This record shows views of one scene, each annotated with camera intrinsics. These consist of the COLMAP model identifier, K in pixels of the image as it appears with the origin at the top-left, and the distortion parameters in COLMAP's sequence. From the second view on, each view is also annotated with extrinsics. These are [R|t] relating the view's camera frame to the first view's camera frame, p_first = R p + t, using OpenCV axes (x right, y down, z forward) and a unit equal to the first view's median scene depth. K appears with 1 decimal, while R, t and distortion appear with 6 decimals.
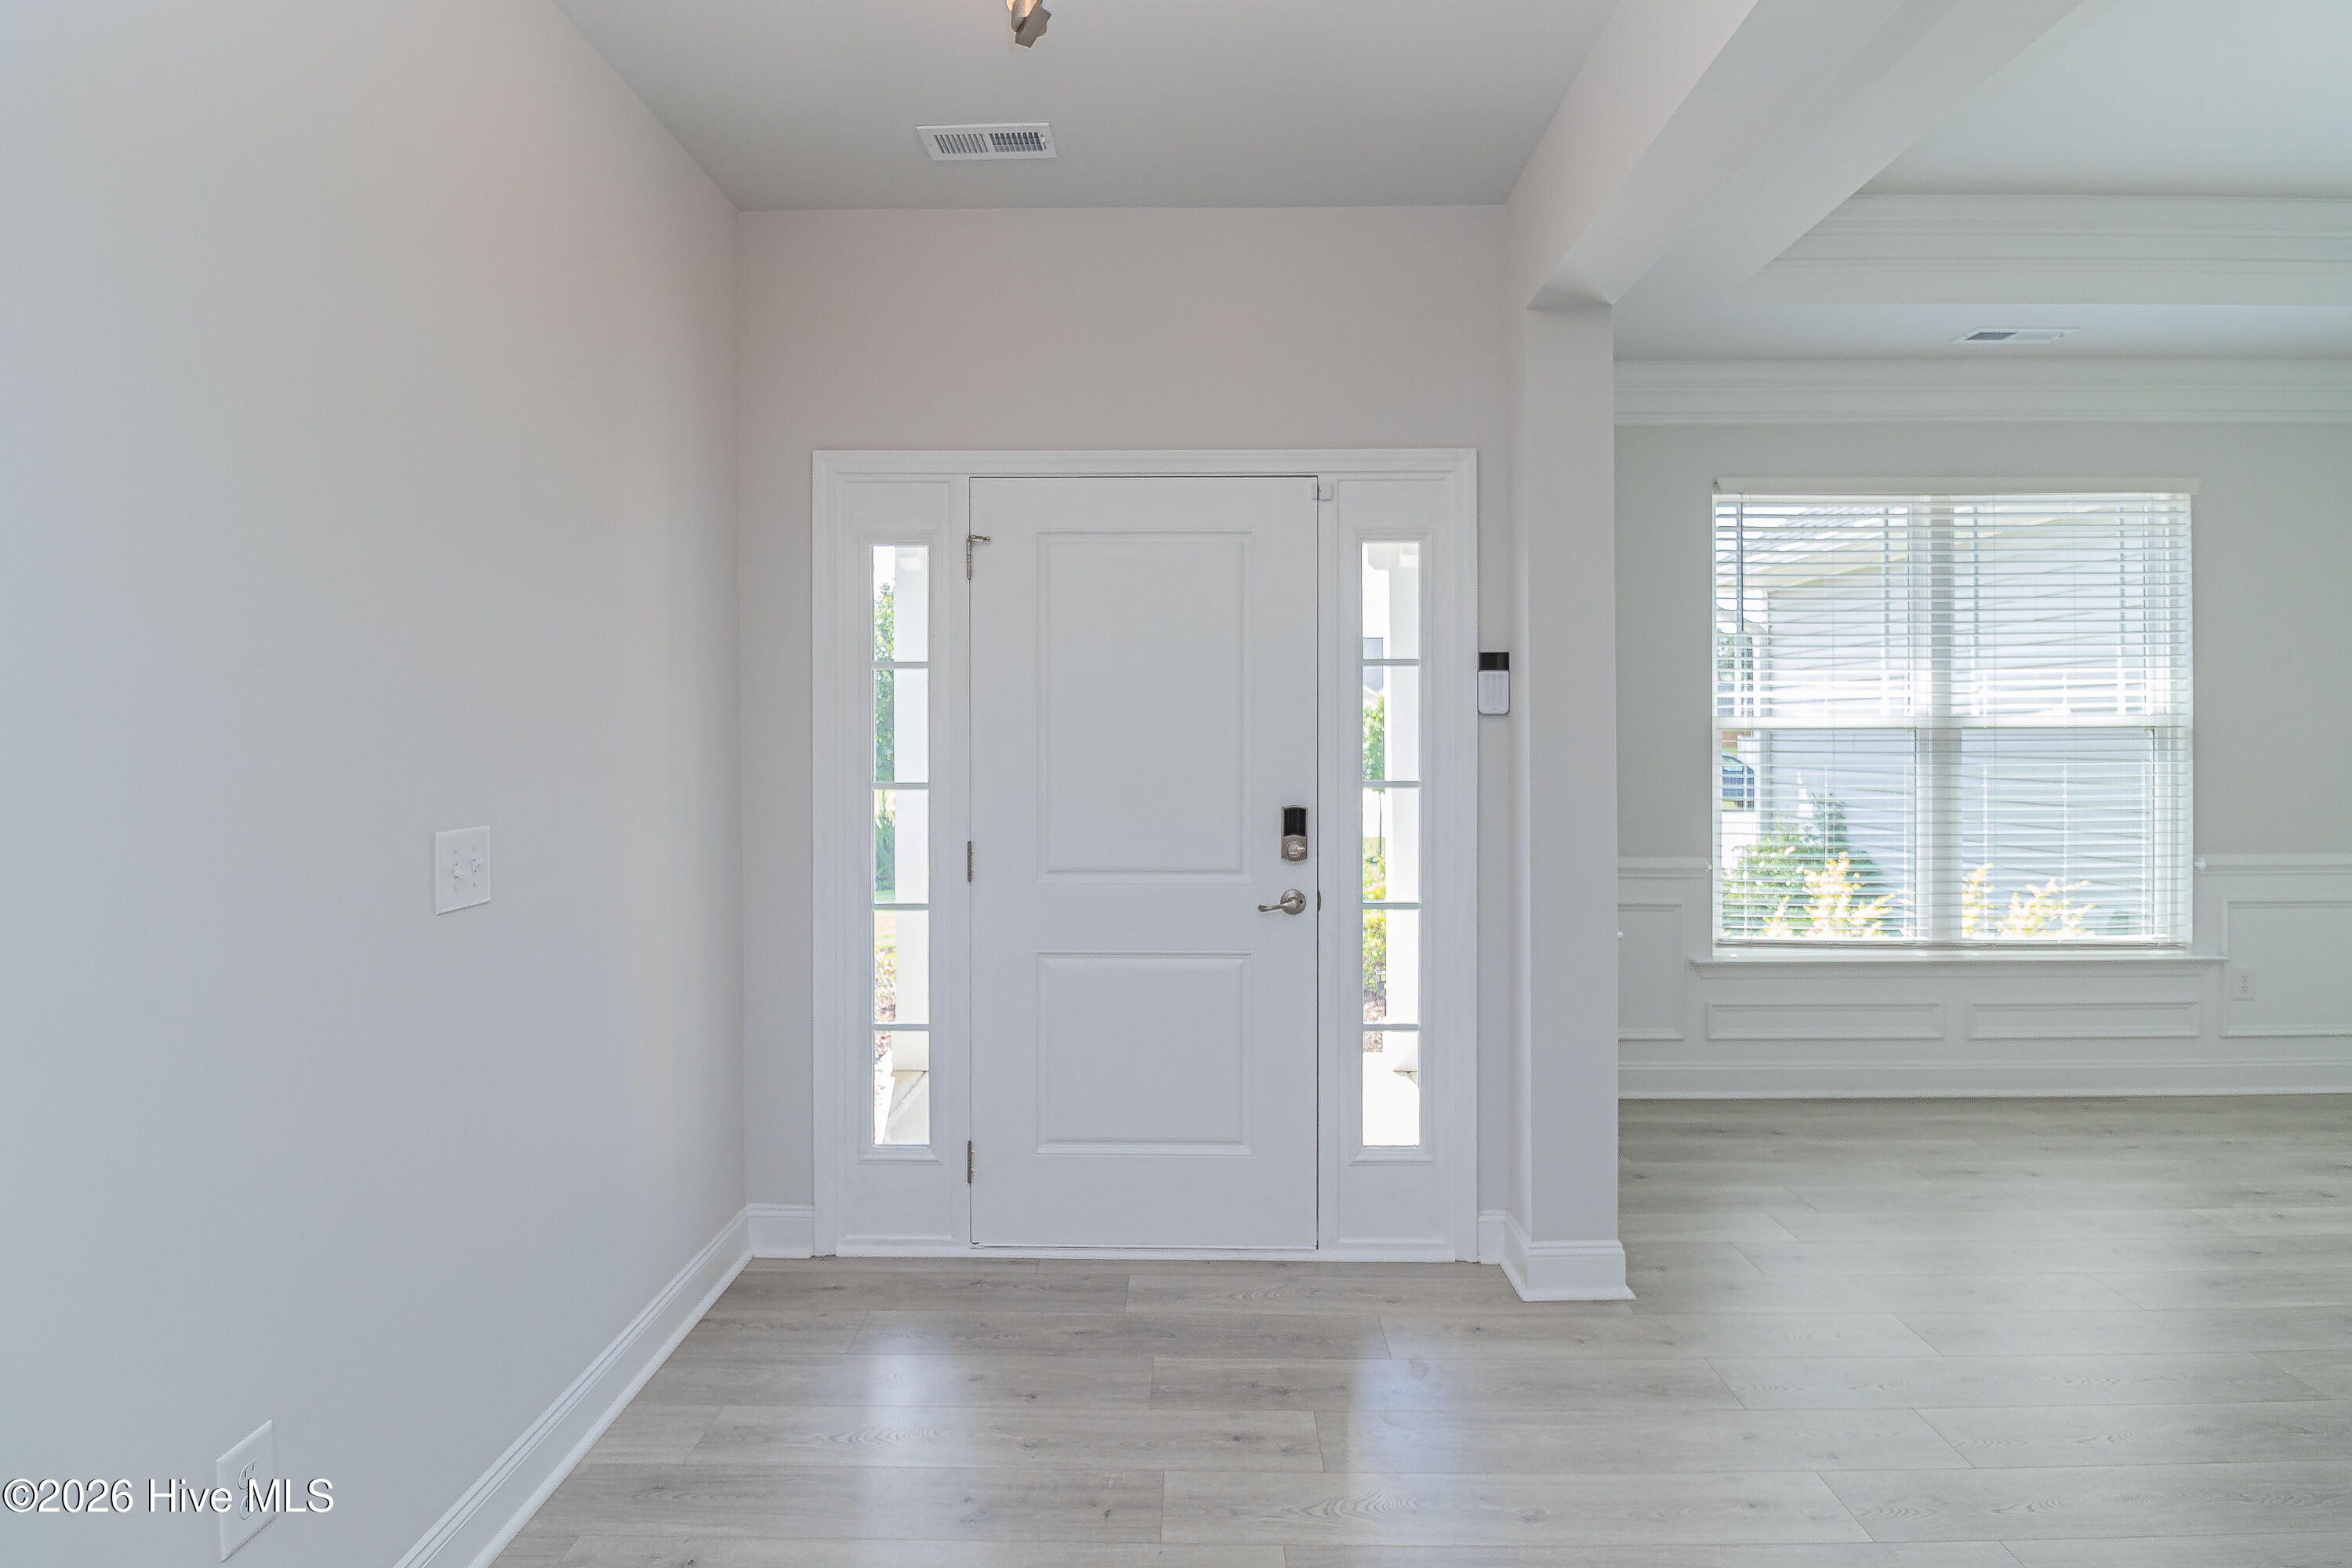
lens RADIAL K [[1122.4, 0, 1176.1], [0, 1122.4, 748.6], [0, 0, 1]] dist [-0.010489, -0.001322]
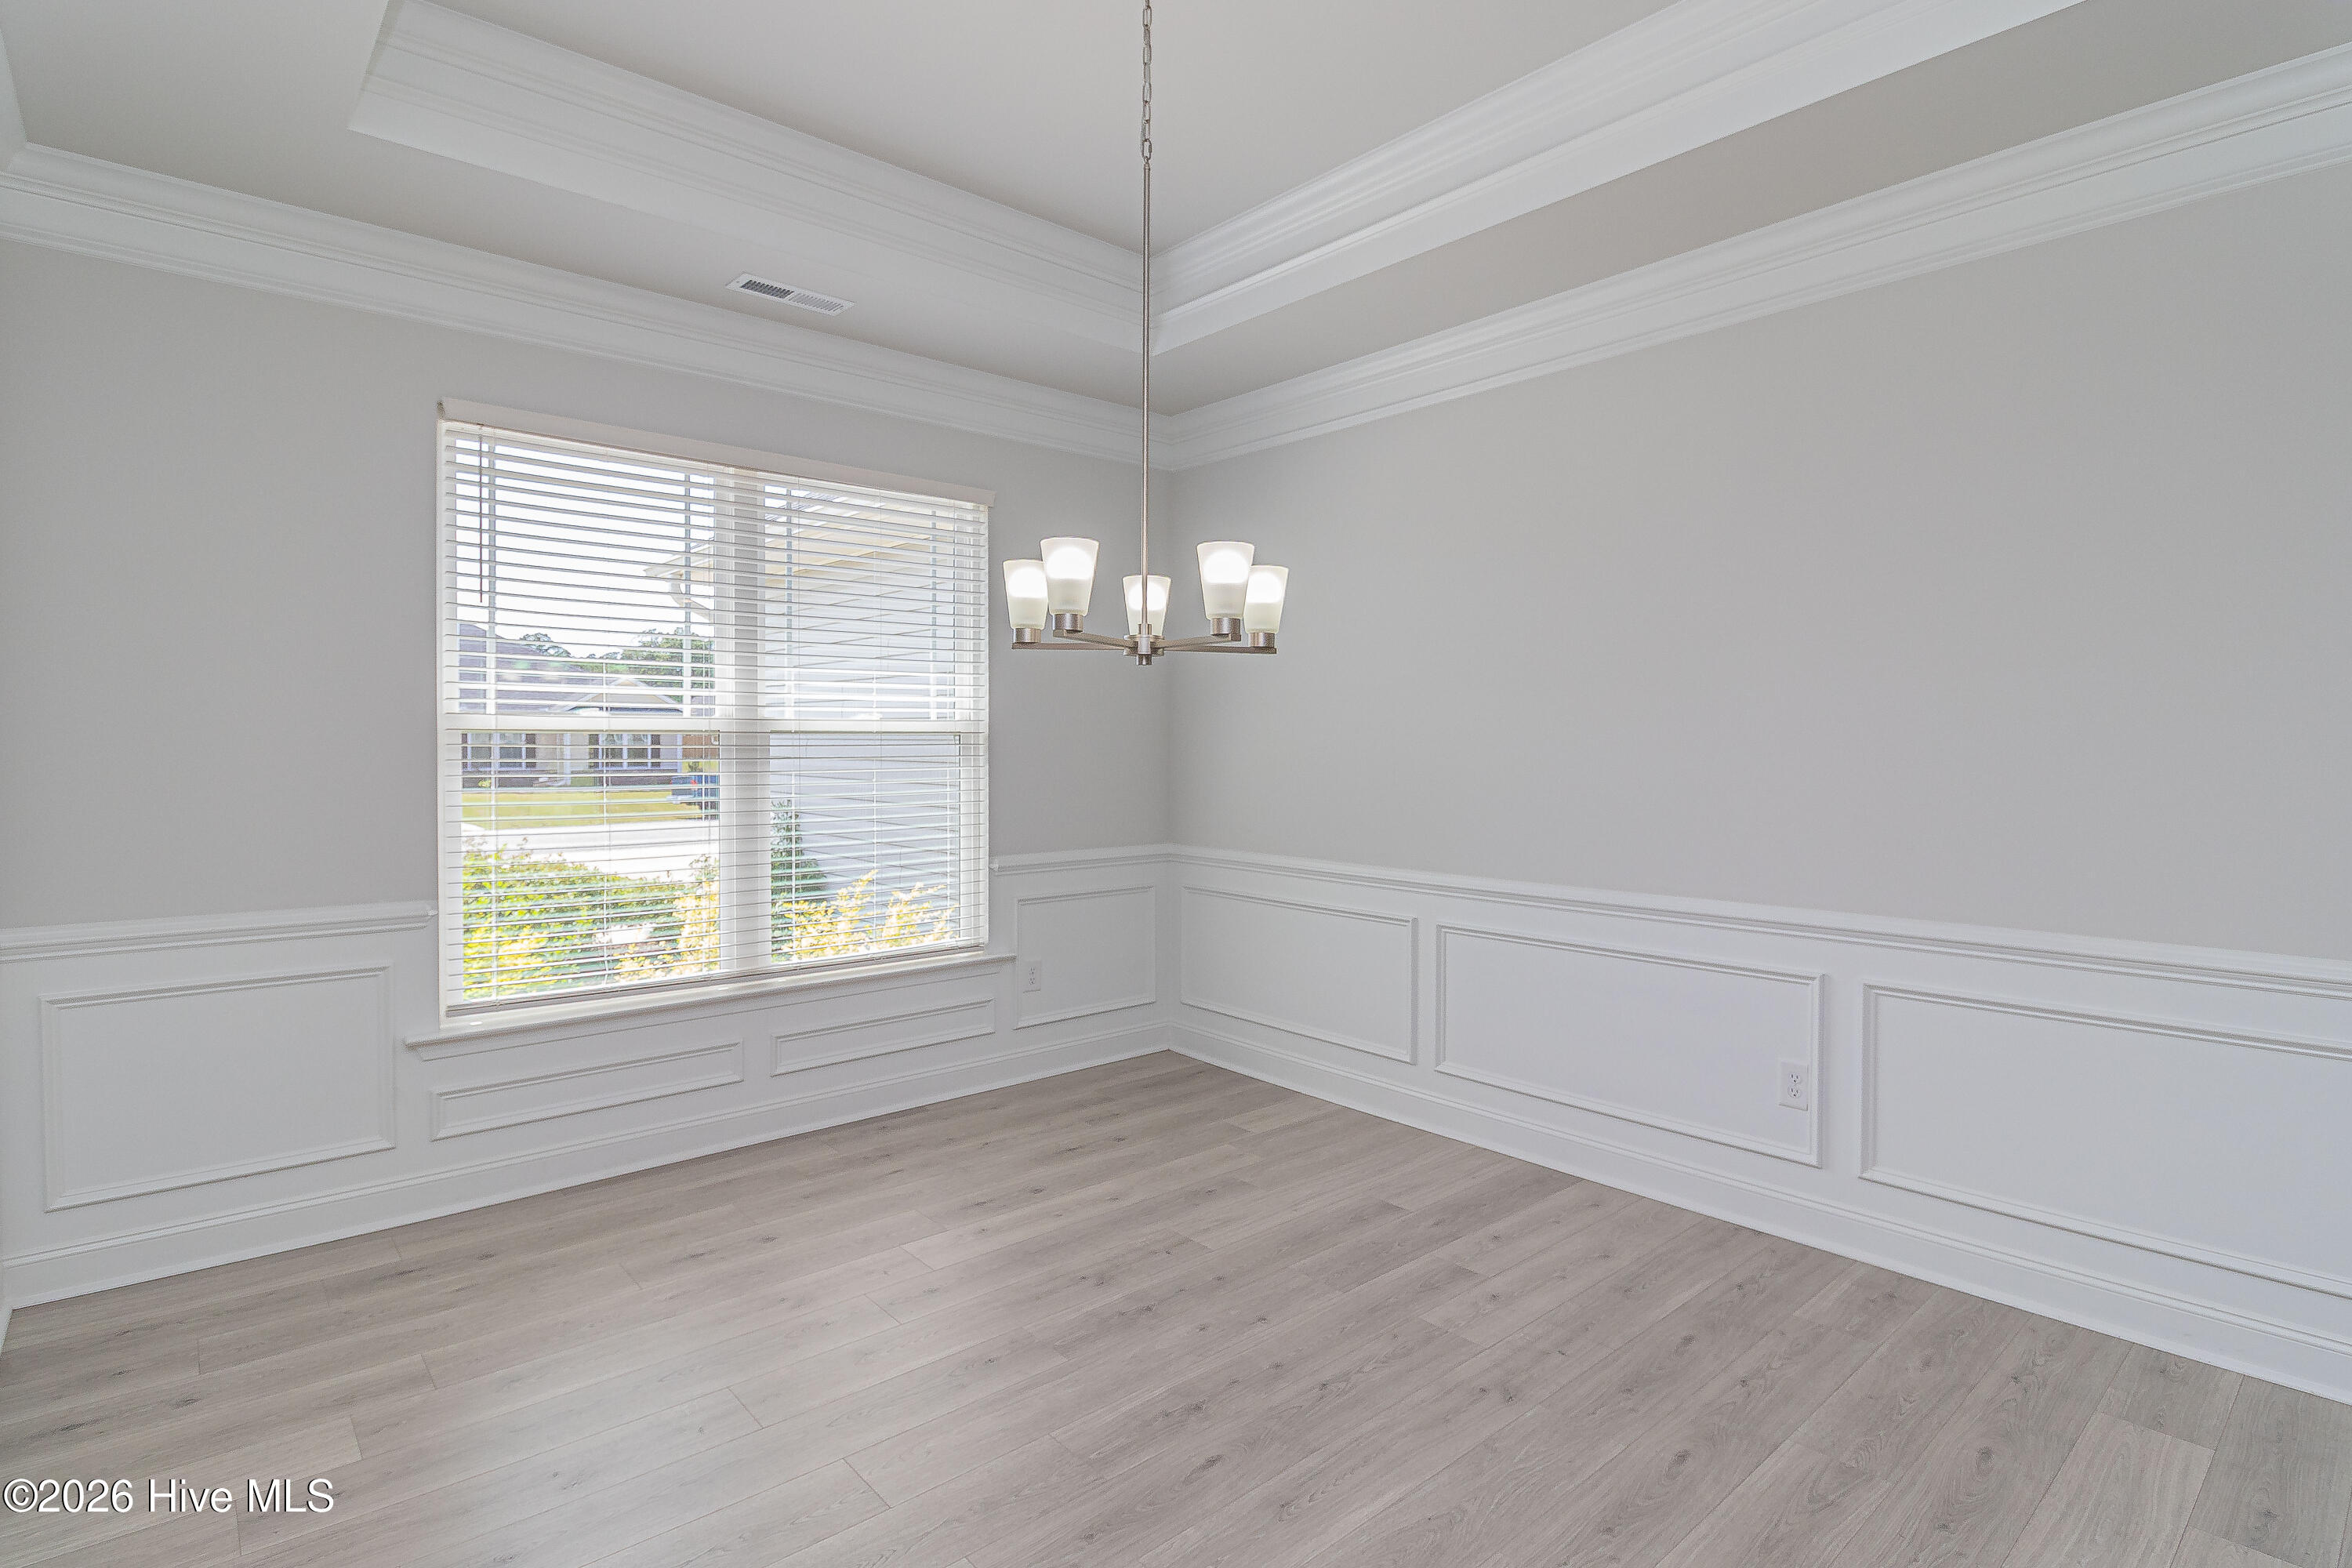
lens RADIAL K [[1142.7, 0, 1166.3], [0, 1142.7, 780.5], [0, 0, 1]] dist [-0.015046, -0.000688]
pose [[0.749477, -0.017564, 0.661797, 0.337212], [0.002945, 0.999727, 0.023197, 0.000131], [-0.662024, -0.015437, 0.749324, 0.098483]]
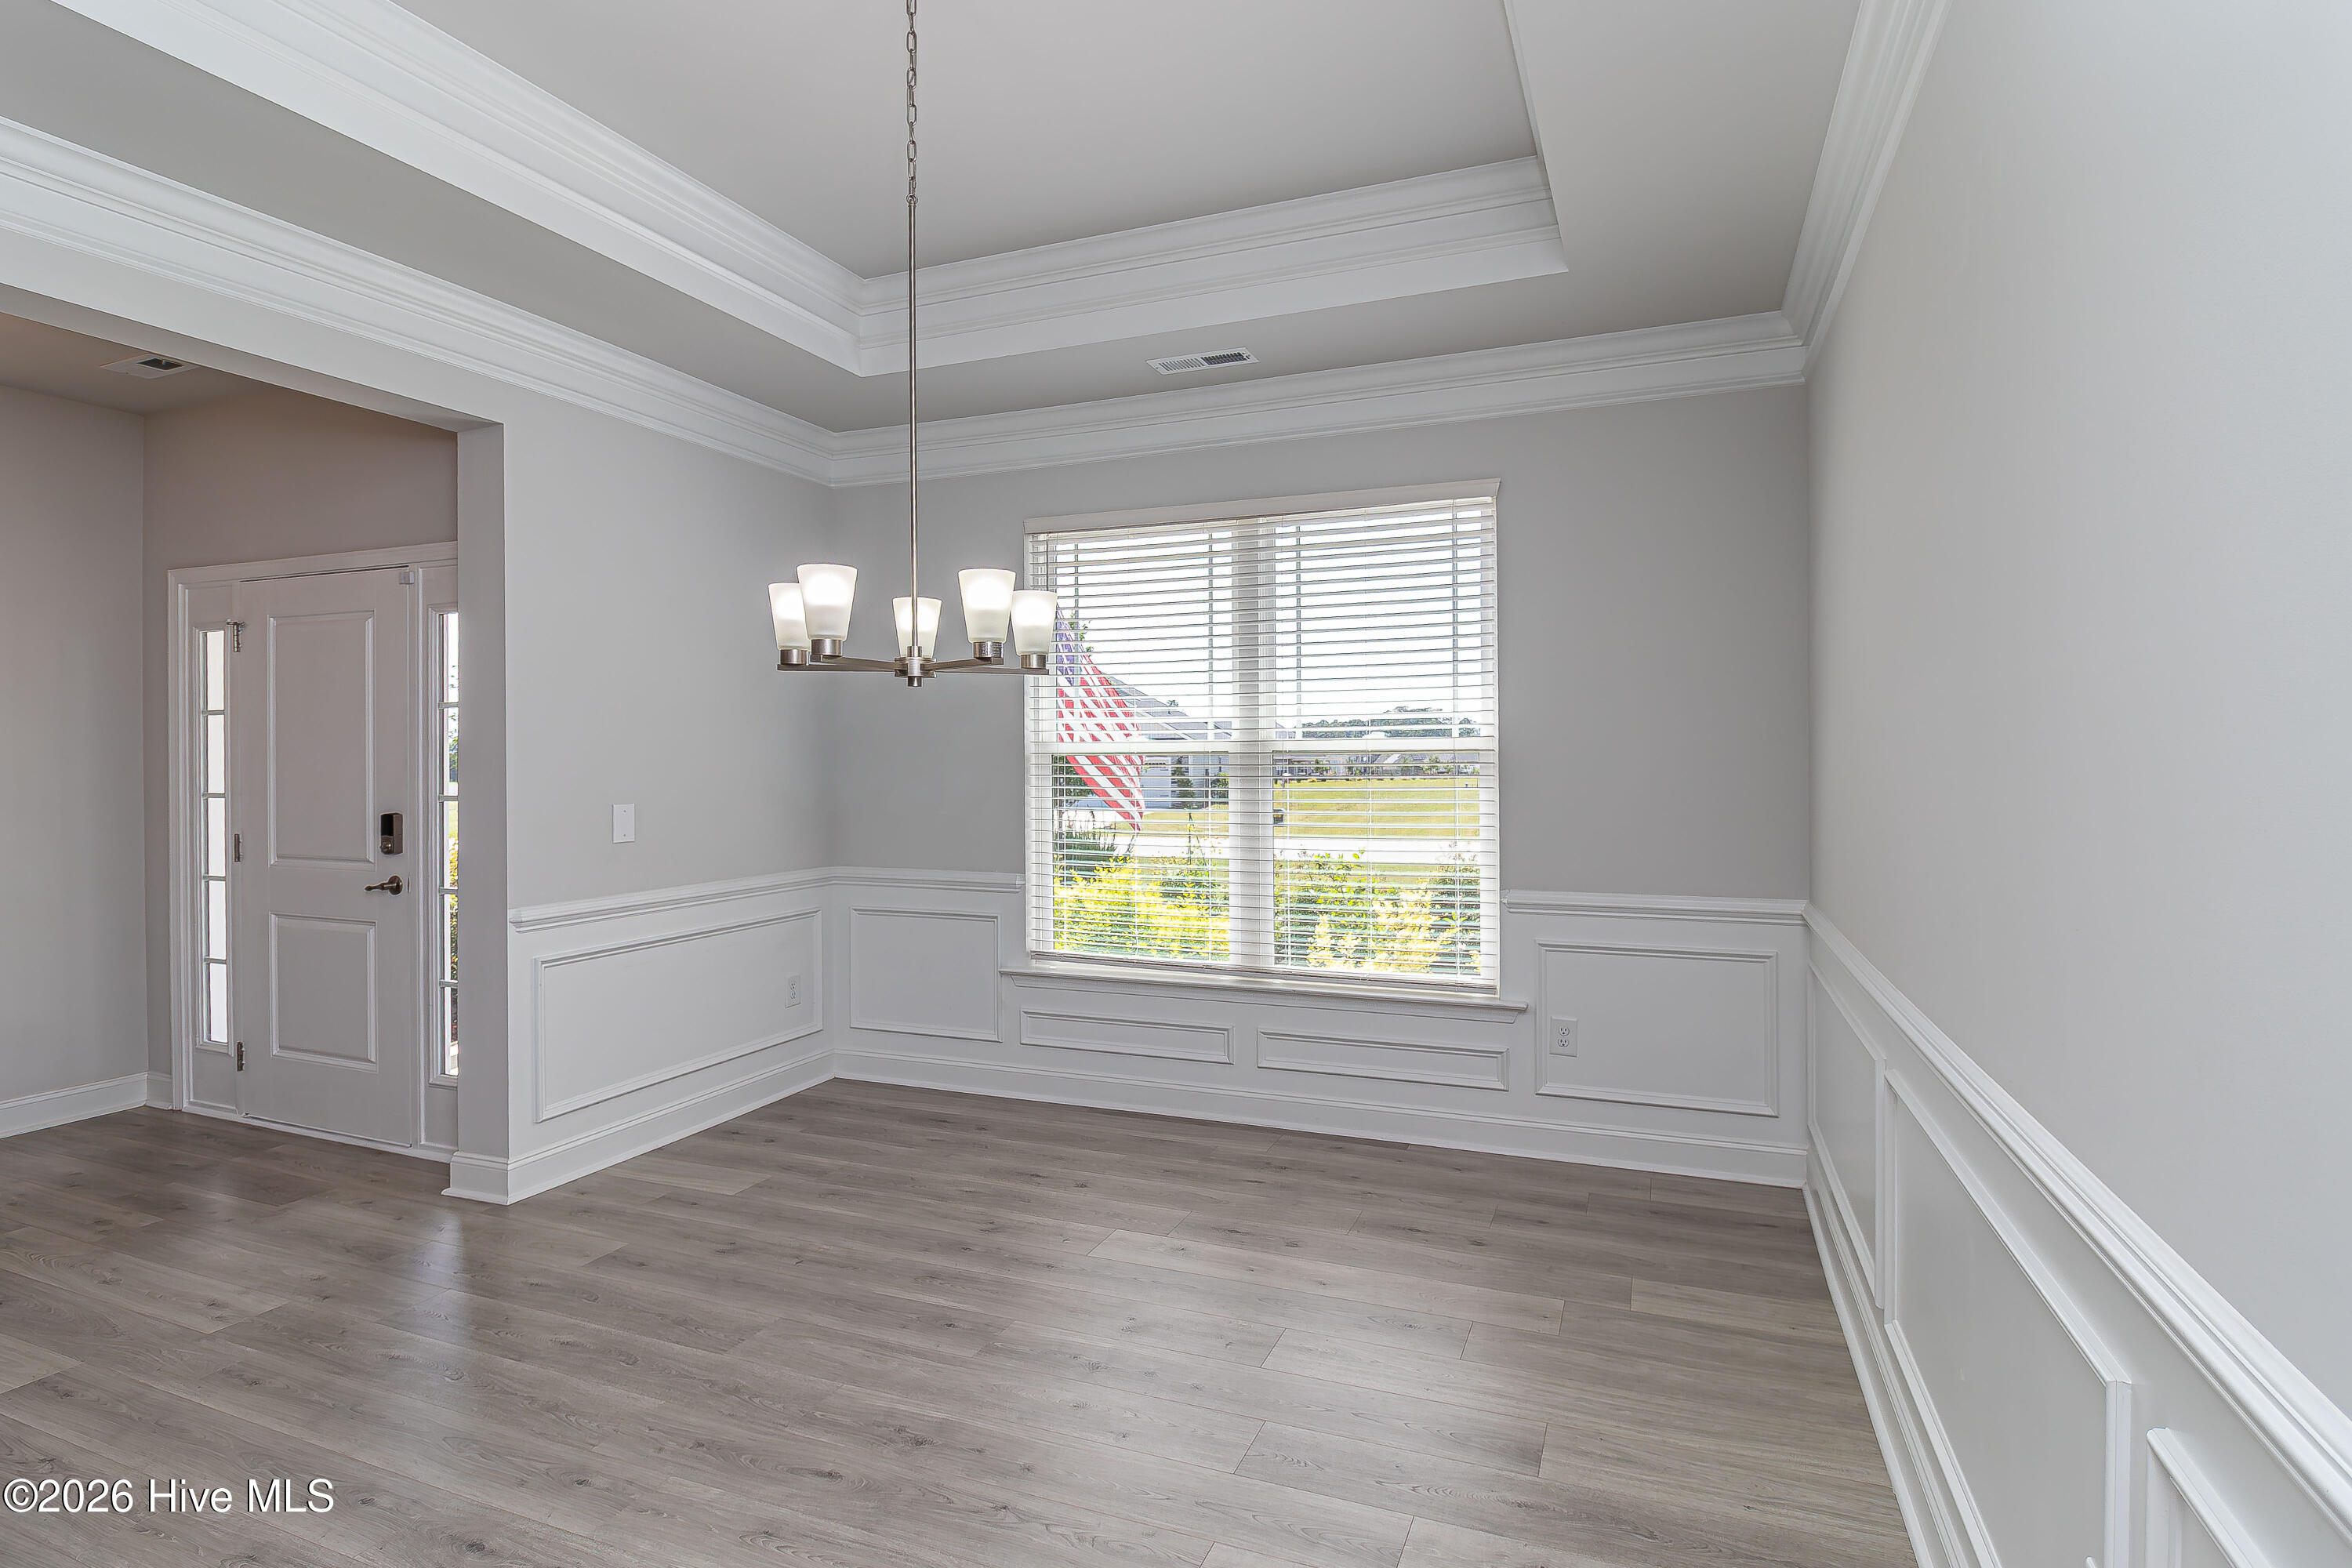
lens RADIAL K [[1120.9, 0, 1182.9], [0, 1120.9, 768.3], [0, 0, 1]] dist [-0.006781, -0.001095]
pose [[0.939449, 0.001980, -0.342683, 0.972798], [-0.003396, 0.999988, -0.003530, -0.000468], [0.342672, 0.004480, 0.939445, 0.044410]]
